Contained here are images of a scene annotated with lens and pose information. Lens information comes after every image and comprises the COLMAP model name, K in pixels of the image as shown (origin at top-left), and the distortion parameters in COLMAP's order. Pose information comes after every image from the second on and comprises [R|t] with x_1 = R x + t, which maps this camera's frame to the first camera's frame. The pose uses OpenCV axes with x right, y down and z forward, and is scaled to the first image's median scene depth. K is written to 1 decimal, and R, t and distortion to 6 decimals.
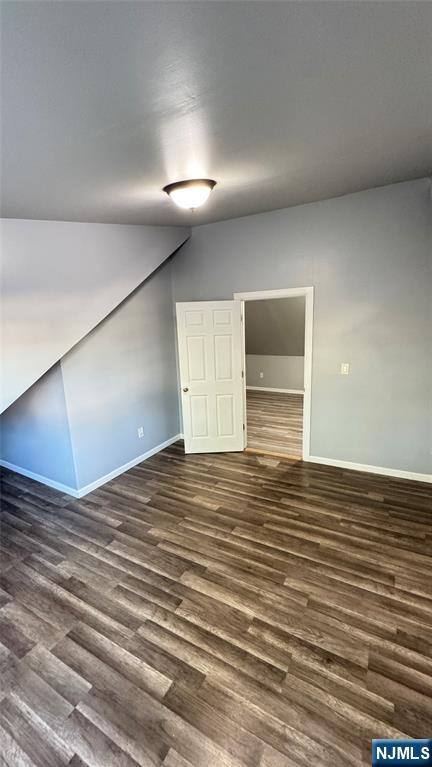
lens RADIAL K [[307.9, 0, 216.9], [0, 307.9, 383.6], [0, 0, 1]] dist [-0.001370, 0.000048]
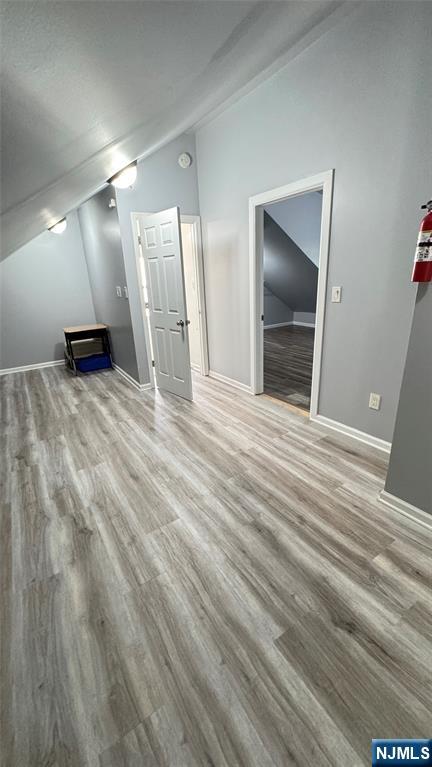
lens RADIAL K [[307.9, 0, 216.9], [0, 307.9, 383.6], [0, 0, 1]] dist [-0.001370, 0.000048]
pose [[-0.882136, -0.081714, 0.463852, -0.056091], [0.167771, 0.865722, 0.471569, -0.375400], [-0.440101, 0.493809, -0.749976, 2.596636]]
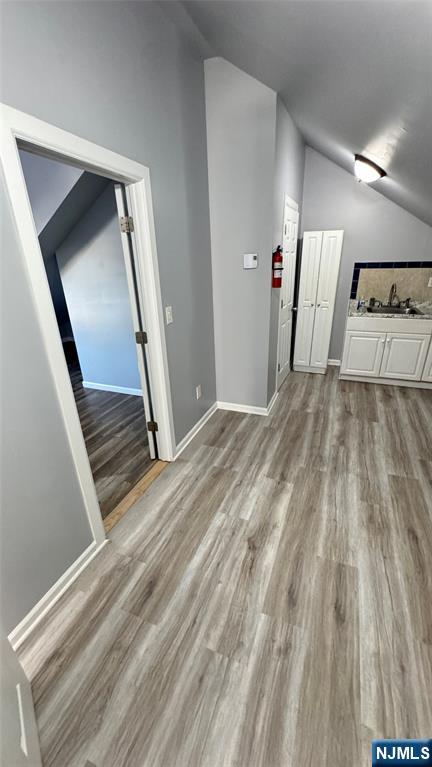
lens RADIAL K [[307.9, 0, 216.9], [0, 307.9, 383.6], [0, 0, 1]] dist [-0.001370, 0.000048]
pose [[0.127598, 0.408721, -0.903695, 0.955147], [-0.175533, 0.906066, 0.385009, -0.288072], [0.976169, 0.109502, 0.187357, 1.581497]]
